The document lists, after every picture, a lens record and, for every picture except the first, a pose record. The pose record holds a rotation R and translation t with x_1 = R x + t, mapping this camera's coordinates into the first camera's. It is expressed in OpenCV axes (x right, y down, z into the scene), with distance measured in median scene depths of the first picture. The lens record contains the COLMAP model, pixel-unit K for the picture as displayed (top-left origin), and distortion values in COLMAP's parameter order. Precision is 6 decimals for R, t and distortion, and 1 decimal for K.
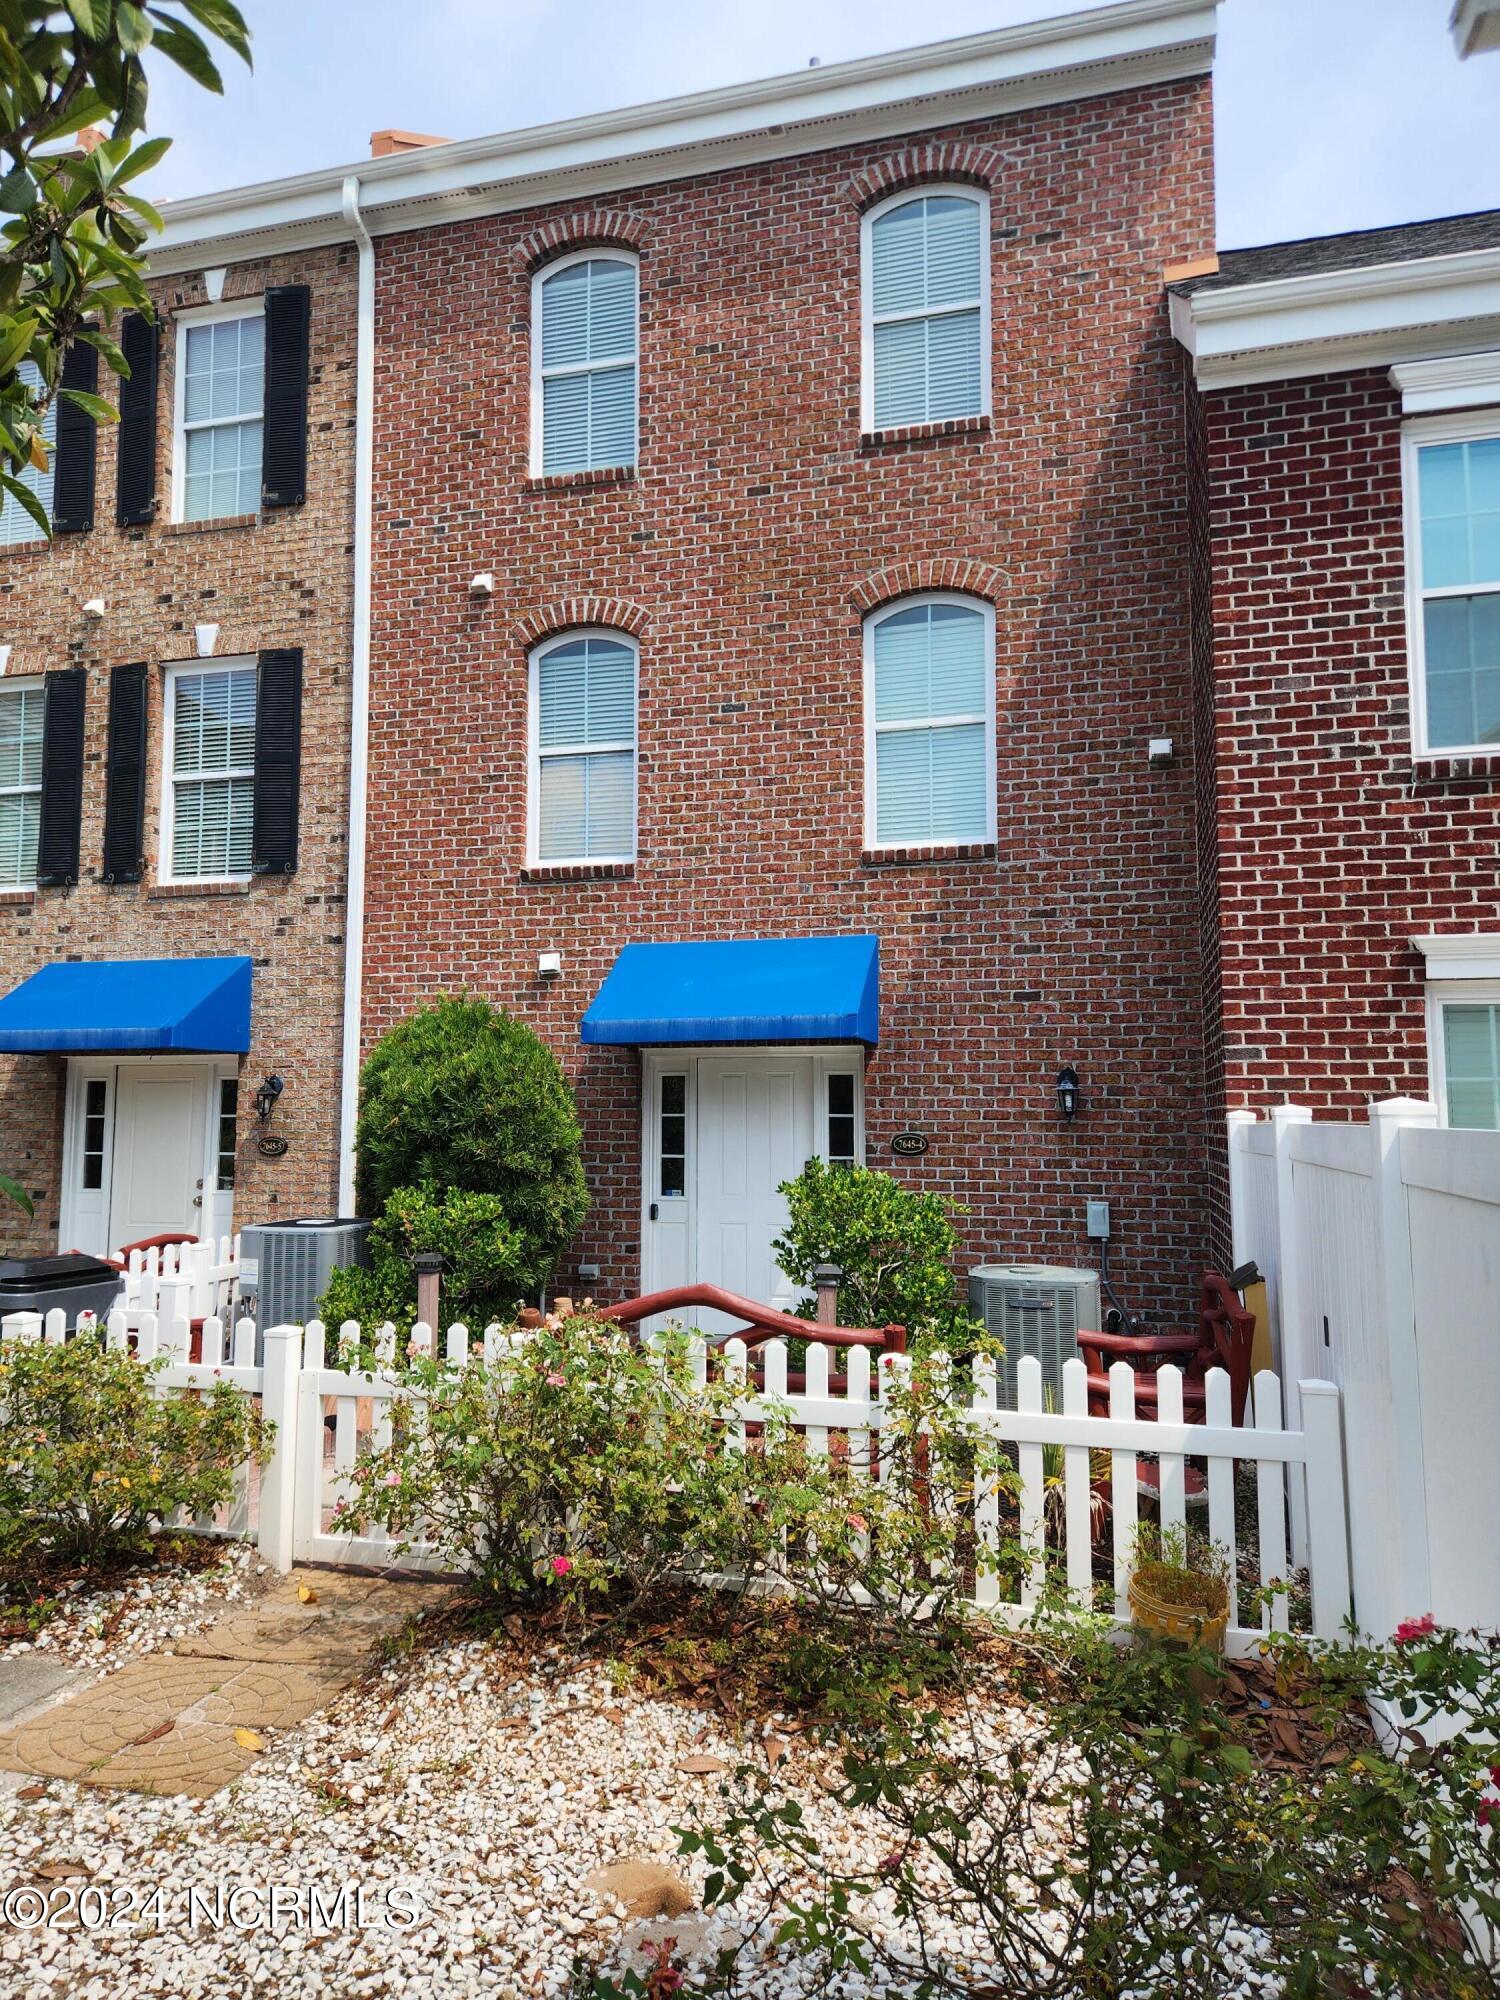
lens RADIAL K [[1315.8, 0, 760.4], [0, 1315.8, 1005.9], [0, 0, 1]] dist [0.067004, -0.022804]
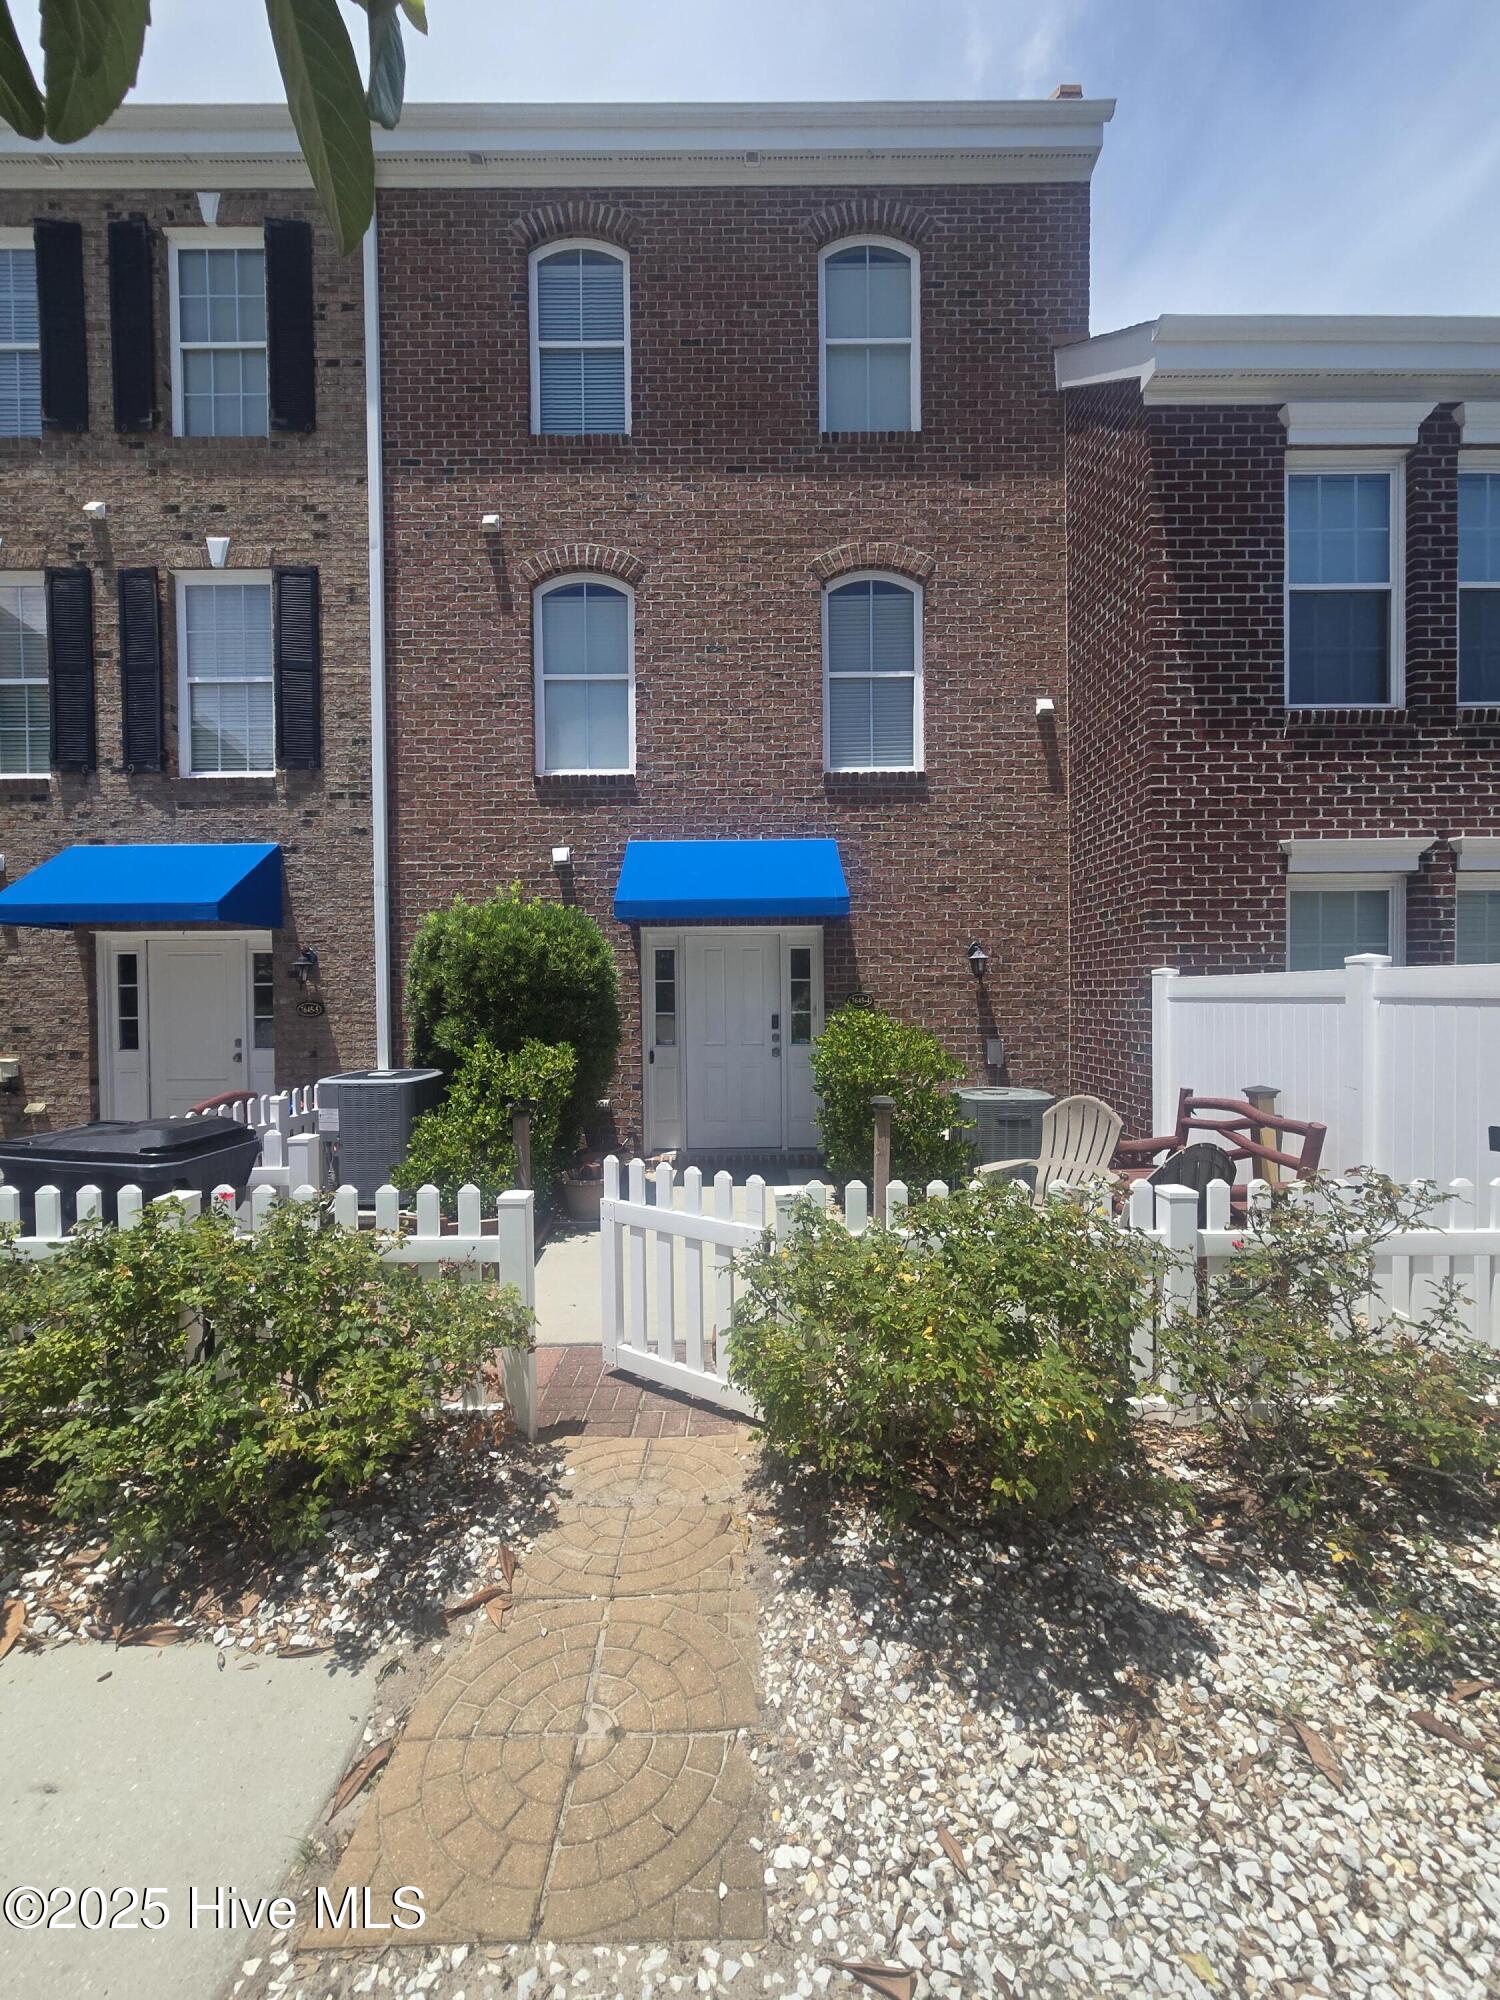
lens RADIAL K [[813.8, 0, 754.9], [0, 813.8, 1005.5], [0, 0, 1]] dist [0.000706, 0.004184]
pose [[0.965783, -0.015228, 0.258904, -0.187383], [-0.010709, 0.995082, 0.098477, 0.029404], [-0.259130, -0.097880, 0.960870, 0.228431]]
